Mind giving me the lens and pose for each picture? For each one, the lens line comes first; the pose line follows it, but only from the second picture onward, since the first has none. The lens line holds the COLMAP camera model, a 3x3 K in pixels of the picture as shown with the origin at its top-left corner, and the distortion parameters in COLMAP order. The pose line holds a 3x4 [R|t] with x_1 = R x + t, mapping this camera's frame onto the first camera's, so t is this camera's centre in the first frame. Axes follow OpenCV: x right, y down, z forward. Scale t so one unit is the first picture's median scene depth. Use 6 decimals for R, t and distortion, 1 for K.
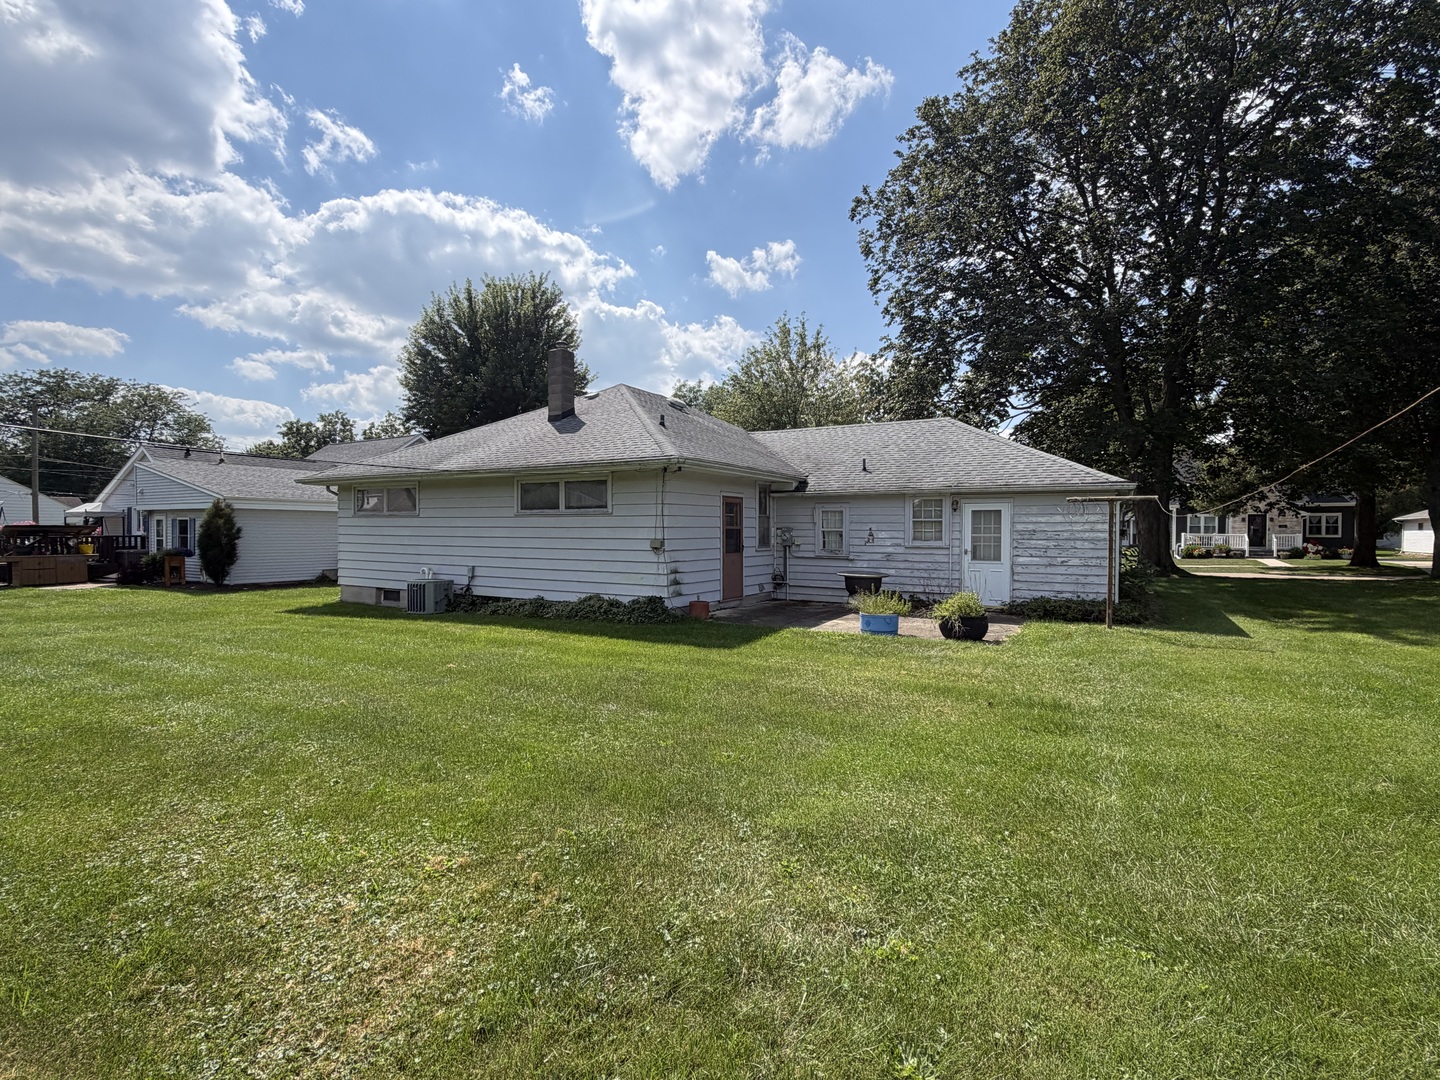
lens RADIAL K [[692.3, 0, 720.0], [0, 692.3, 540.0], [0, 0, 1]] dist [0.000112, 0.000015]
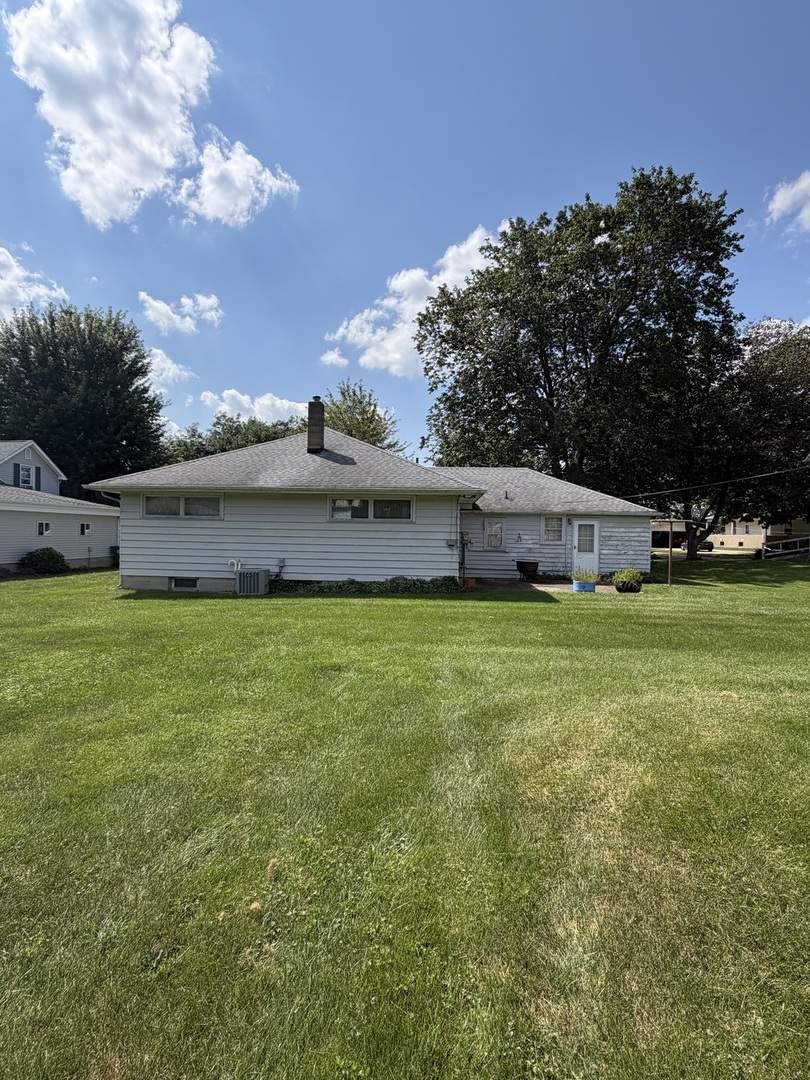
lens RADIAL K [[519.2, 0, 405.0], [0, 519.2, 540.0], [0, 0, 1]] dist [0.000112, 0.000015]
pose [[0.897431, 0.004935, 0.441126, -0.631541], [-0.007079, 0.999970, 0.003213, -0.003076], [-0.441097, -0.006006, 0.897439, -0.012187]]
